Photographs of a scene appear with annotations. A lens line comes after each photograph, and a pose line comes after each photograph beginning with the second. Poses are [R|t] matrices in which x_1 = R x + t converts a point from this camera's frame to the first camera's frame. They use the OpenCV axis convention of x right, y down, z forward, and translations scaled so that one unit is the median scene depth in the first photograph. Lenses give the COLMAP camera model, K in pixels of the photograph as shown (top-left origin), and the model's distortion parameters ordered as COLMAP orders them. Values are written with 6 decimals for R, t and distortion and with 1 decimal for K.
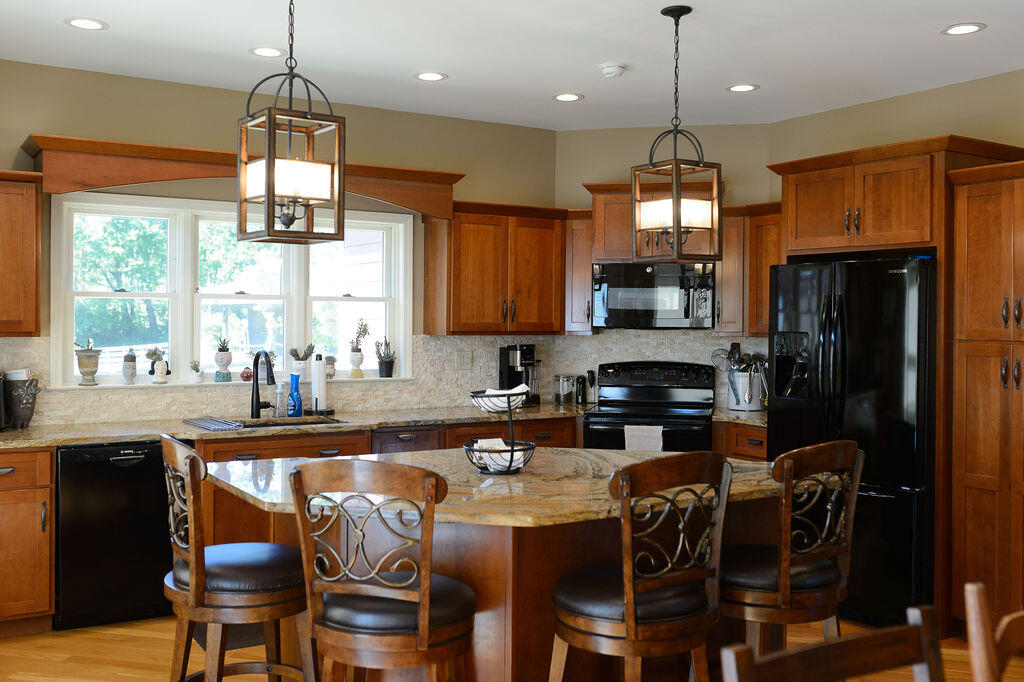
lens RADIAL K [[1009.0, 0, 512.0], [0, 1009.0, 341.0], [0, 0, 1]] dist [-0.002948, -0.004830]
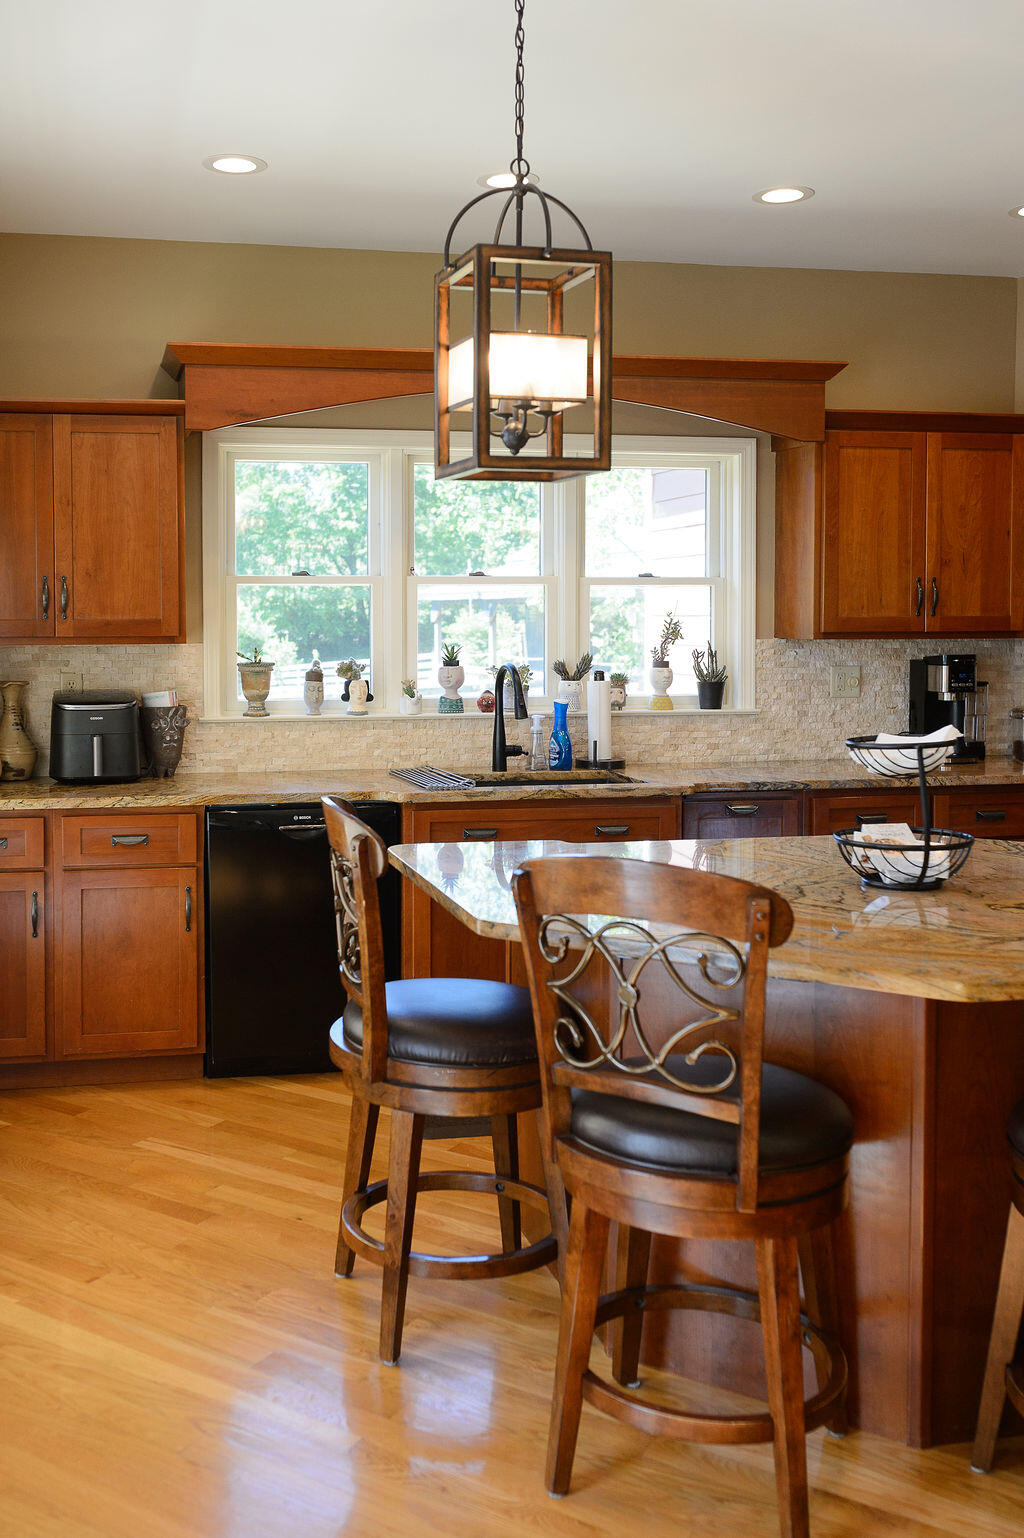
lens RADIAL K [[1515.4, 0, 349.7], [0, 1515.4, 669.2], [0, 0, 1]] dist [-0.002948, -0.004830]
pose [[0.932046, 0.002396, -0.362333, 0.005425], [0.001761, 0.999936, 0.011141, 0.002648], [0.362336, -0.011022, 0.931982, 0.121679]]
